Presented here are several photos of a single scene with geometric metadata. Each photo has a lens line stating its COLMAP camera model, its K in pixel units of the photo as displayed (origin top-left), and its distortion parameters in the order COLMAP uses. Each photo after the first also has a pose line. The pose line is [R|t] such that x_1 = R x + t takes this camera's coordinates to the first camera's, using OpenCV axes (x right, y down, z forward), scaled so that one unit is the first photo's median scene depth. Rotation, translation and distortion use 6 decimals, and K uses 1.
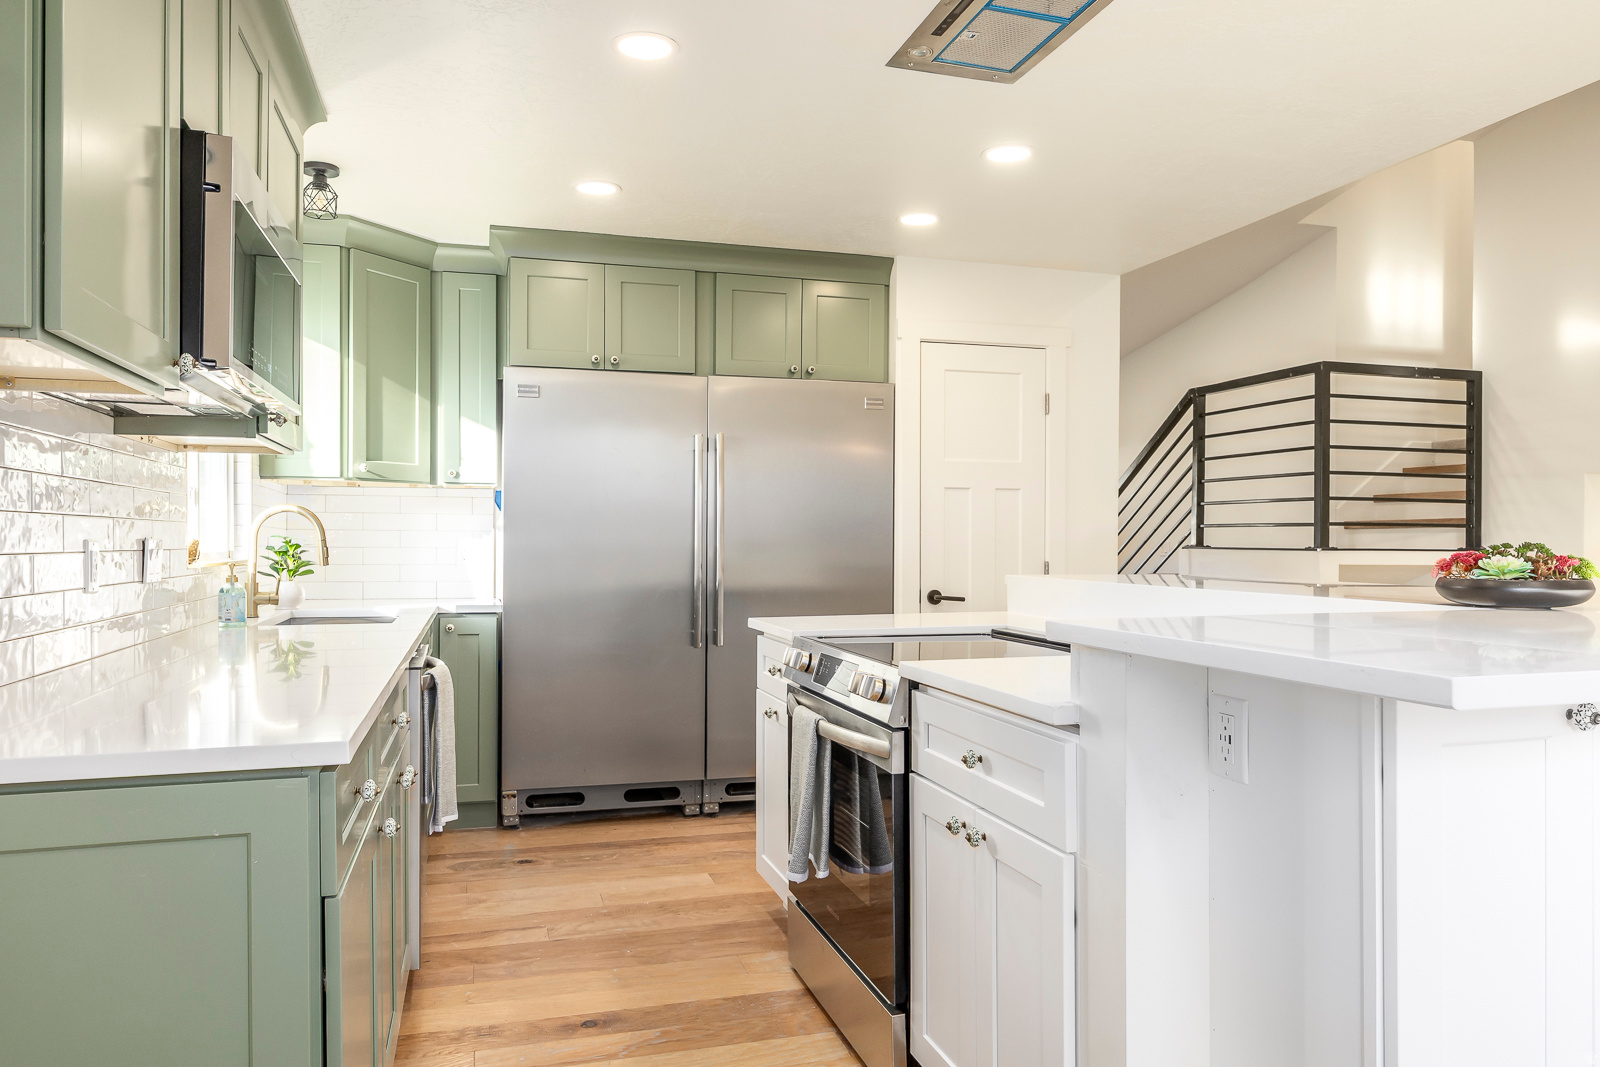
lens RADIAL K [[1078.6, 0, 835.6], [0, 1078.6, 544.7], [0, 0, 1]] dist [0.002445, -0.000129]
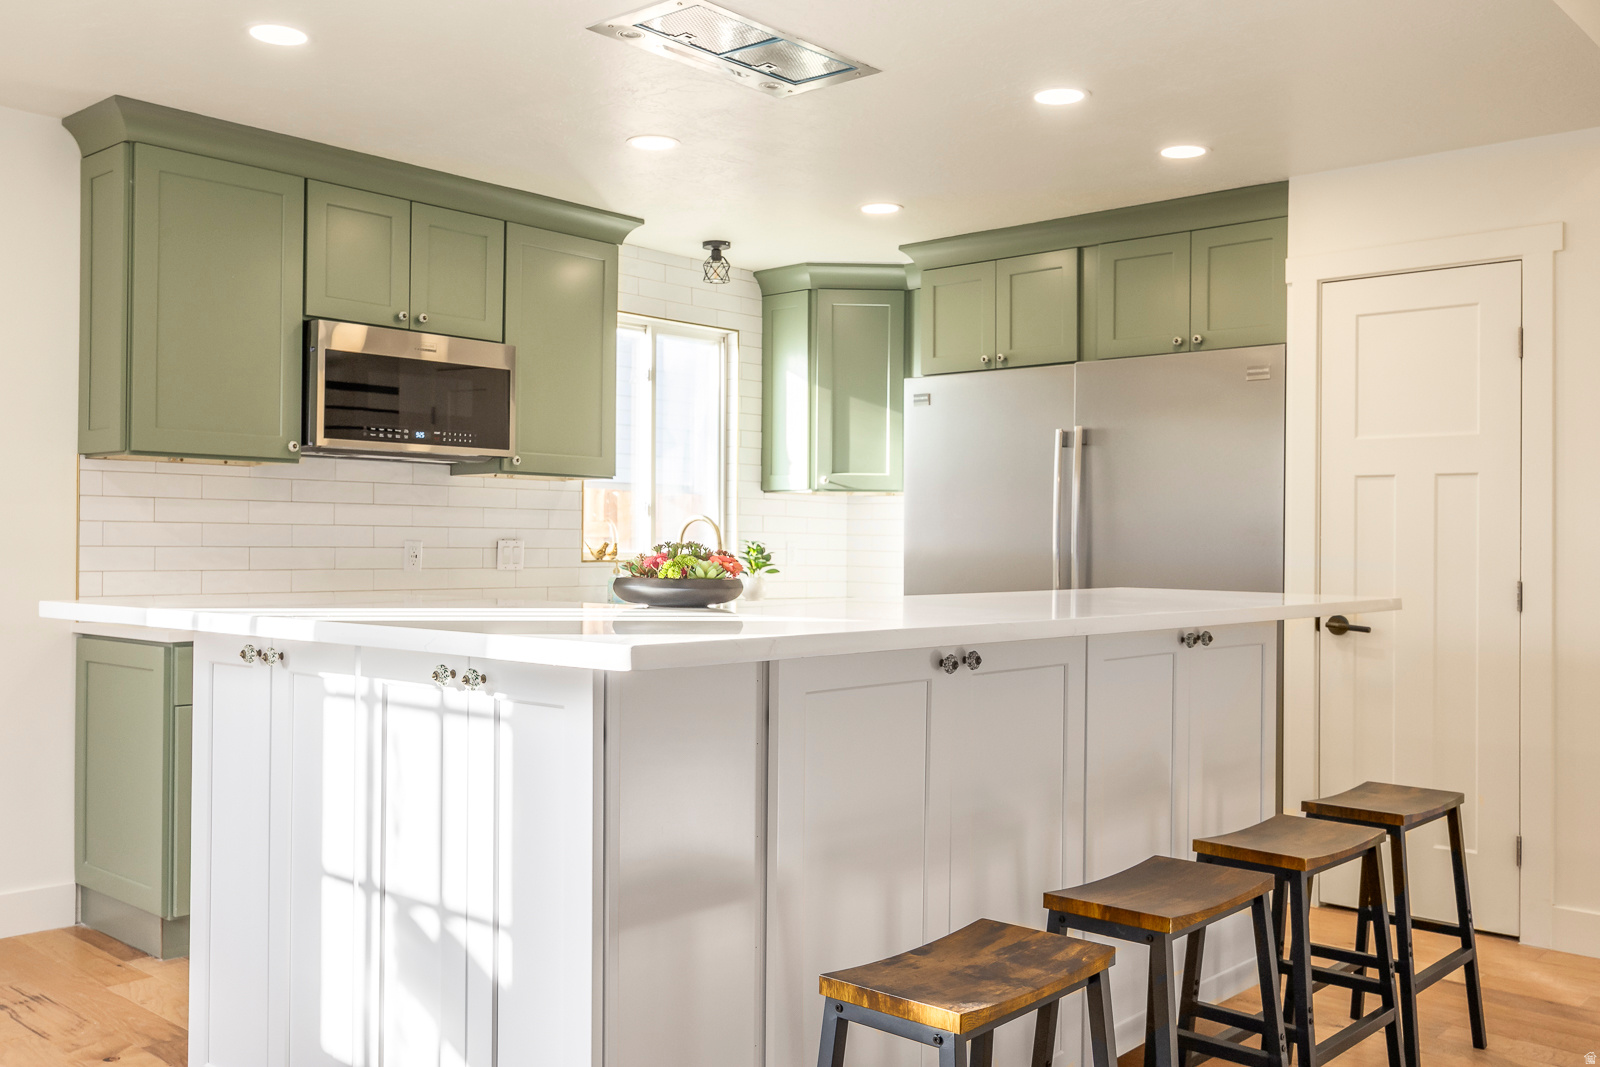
lens RADIAL K [[1478.9, 0, 810.7], [0, 1478.9, 534.7], [0, 0, 1]] dist [0.019499, 0.000000]
pose [[0.515578, -0.001374, -0.856842, 0.862945], [-0.011626, 0.999895, -0.008599, -0.000368], [0.856764, 0.014395, 0.515508, 0.183226]]
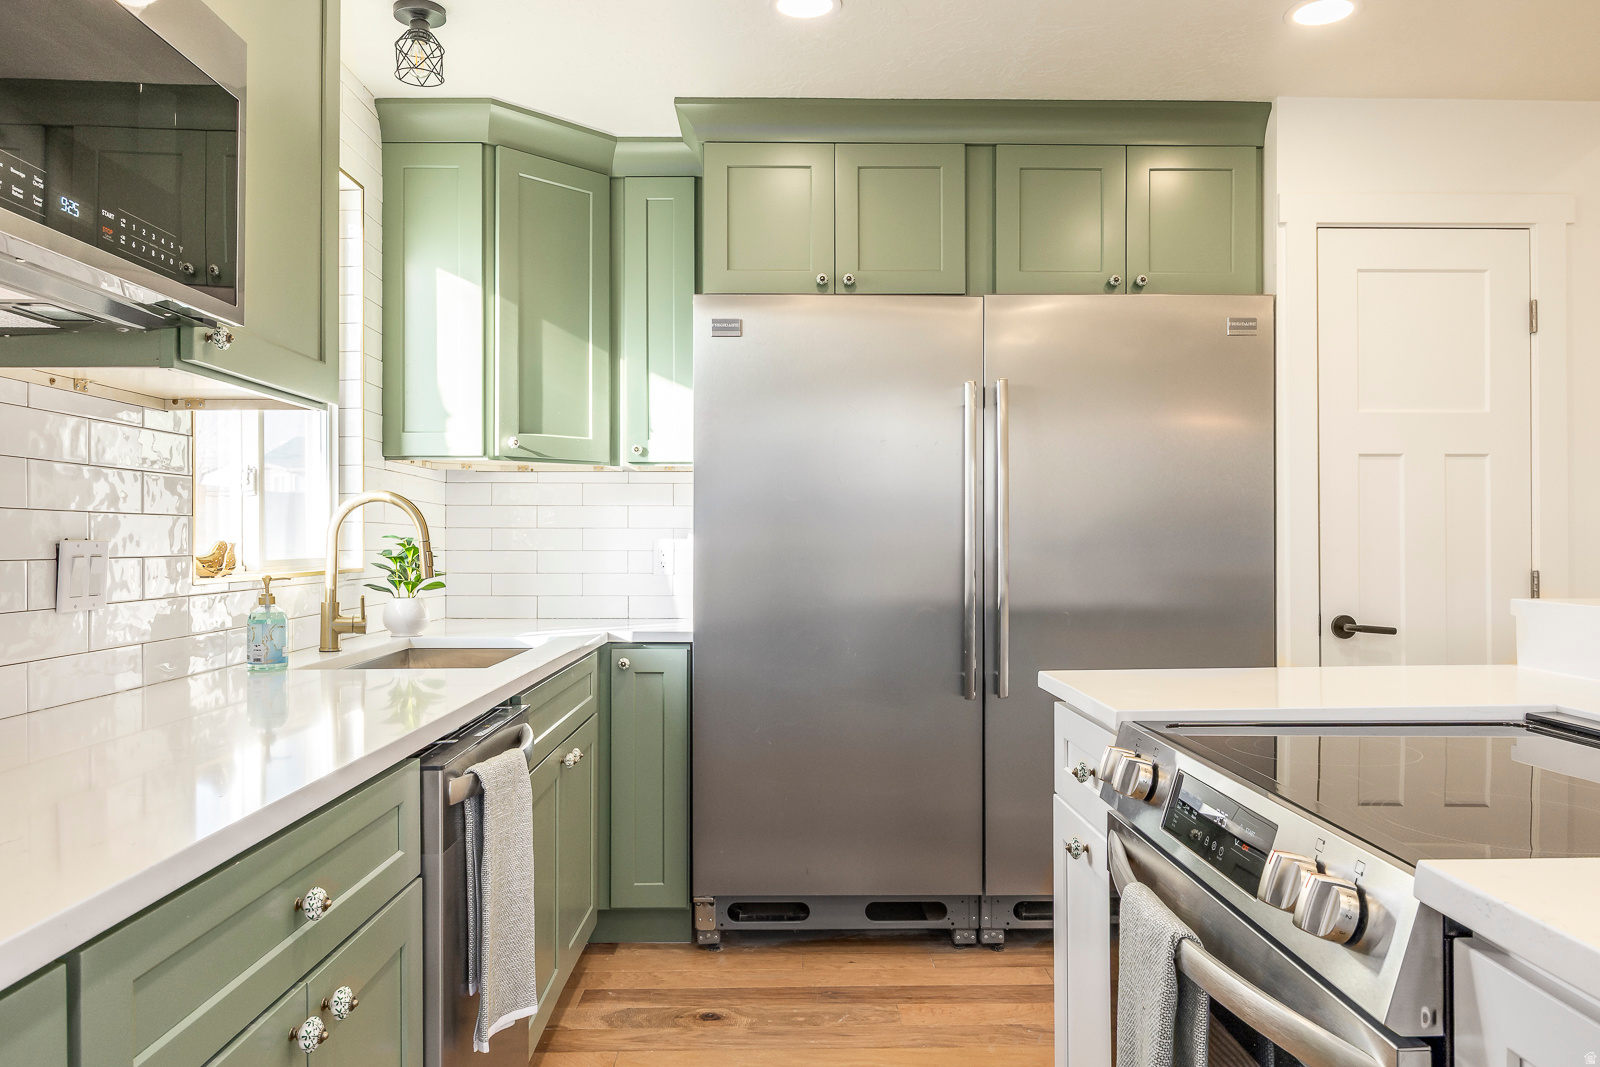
lens RADIAL K [[1163.6, 0, 844.1], [0, 1163.6, 532.8], [0, 0, 1]] dist [-0.004445, 0.002380]
pose [[0.964877, -0.006619, -0.262620, -0.013351], [0.003892, 0.999933, -0.010900, -0.000572], [0.262675, 0.009495, 0.964838, 0.290147]]
